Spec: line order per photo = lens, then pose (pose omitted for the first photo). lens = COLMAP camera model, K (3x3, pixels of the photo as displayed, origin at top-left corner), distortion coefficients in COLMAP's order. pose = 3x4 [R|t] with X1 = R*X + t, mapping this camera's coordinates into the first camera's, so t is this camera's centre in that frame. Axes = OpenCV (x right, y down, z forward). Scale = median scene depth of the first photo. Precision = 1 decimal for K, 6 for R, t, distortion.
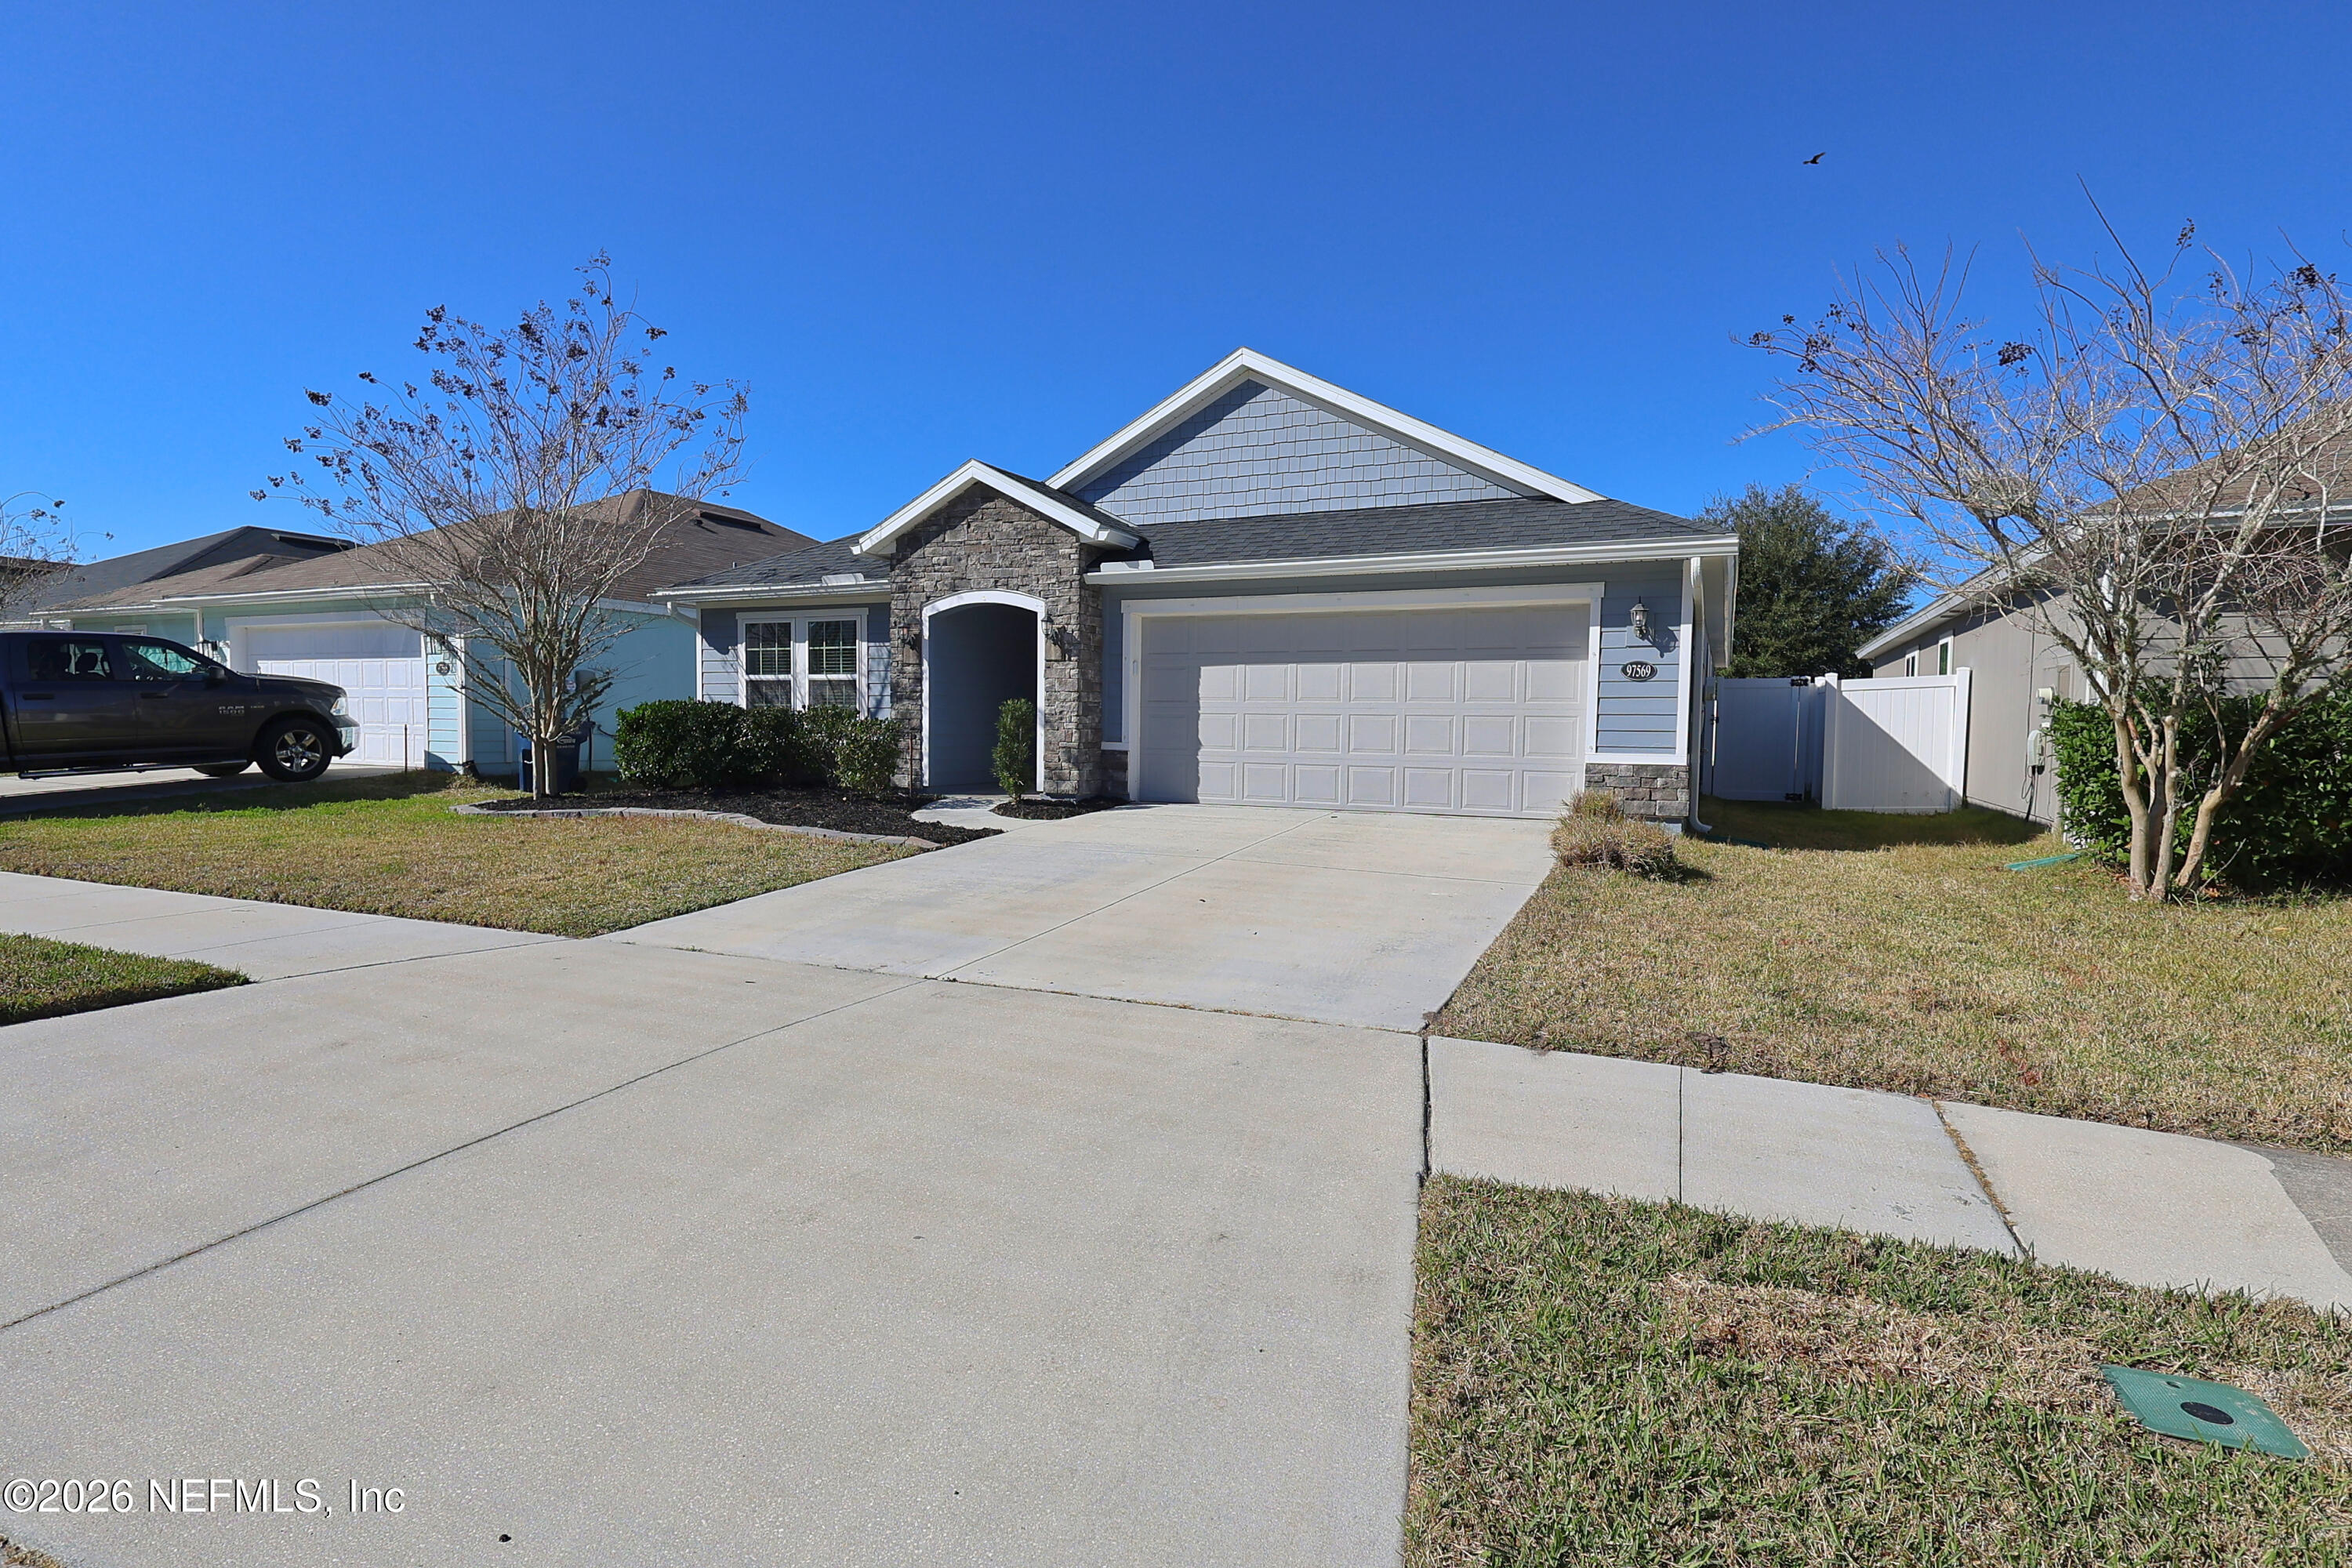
lens RADIAL K [[1091.1, 0, 1188.6], [0, 1091.1, 769.8], [0, 0, 1]] dist [-0.001847, -0.000276]
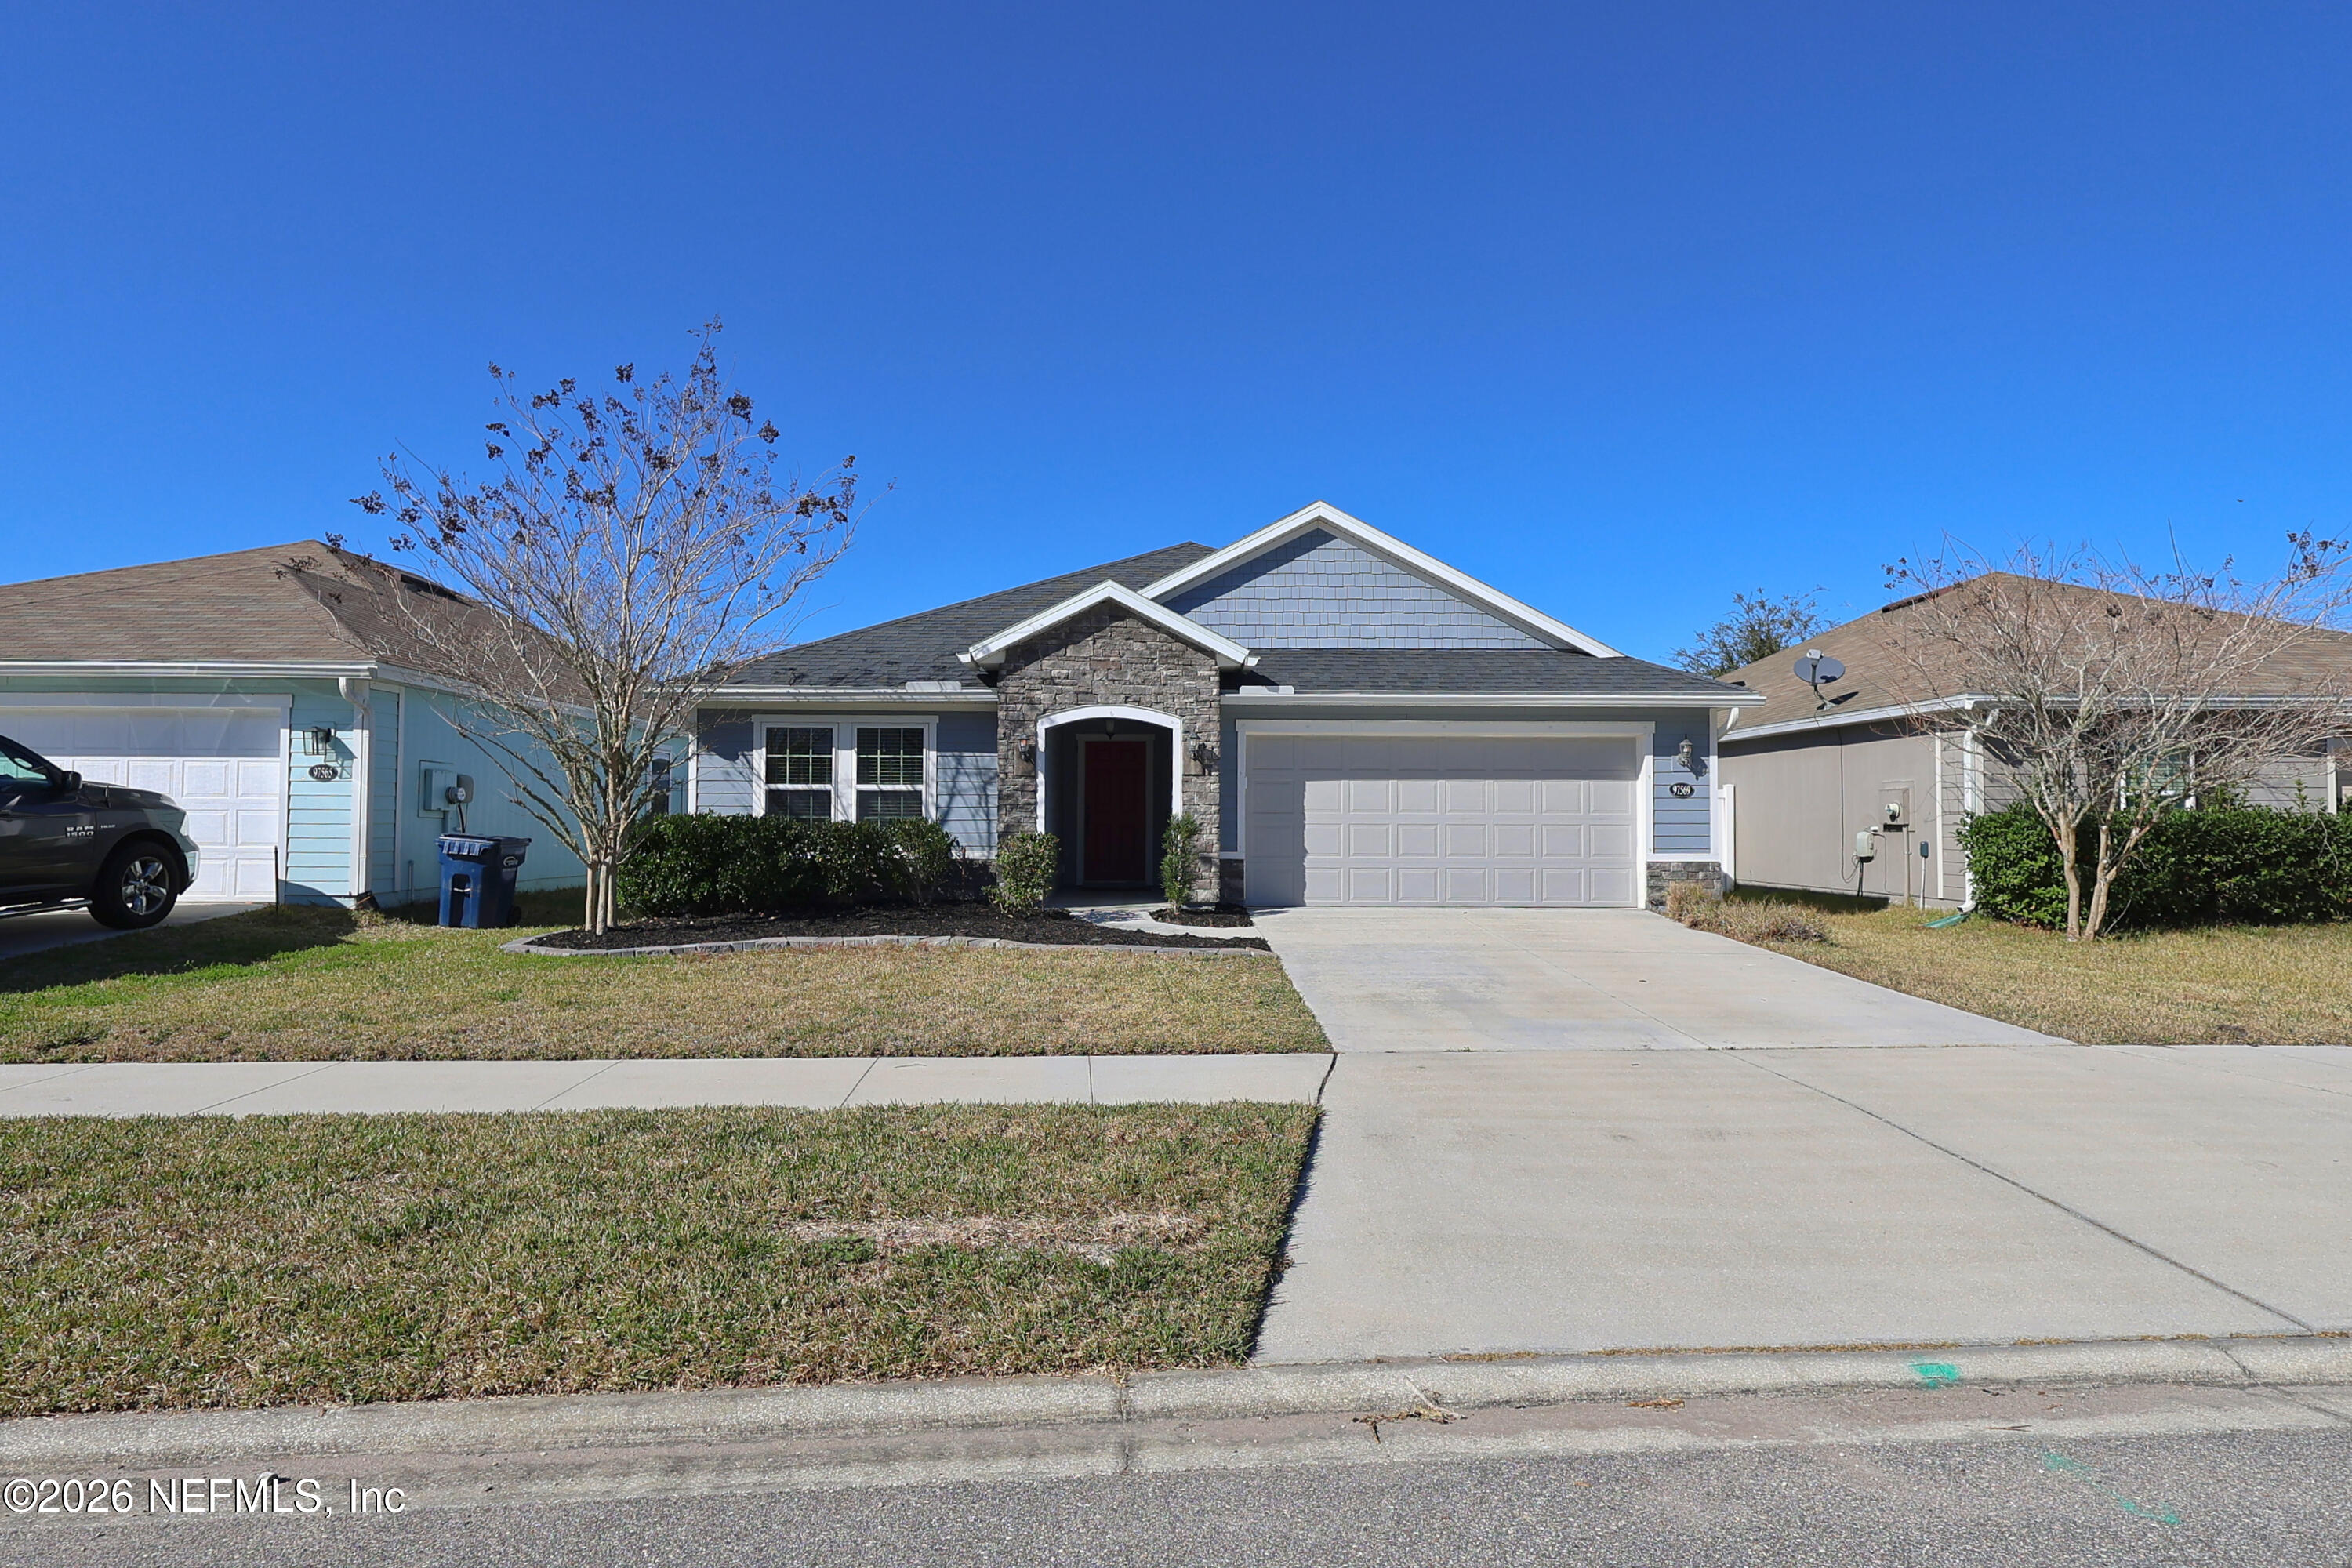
lens RADIAL K [[1091.1, 0, 1135.9], [0, 1091.1, 802.7], [0, 0, 1]] dist [-0.001847, -0.000276]
pose [[0.909929, -0.001363, 0.414761, -0.589466], [0.026169, 0.998191, -0.054133, -0.017818], [-0.413937, 0.060111, 0.908319, 0.069142]]
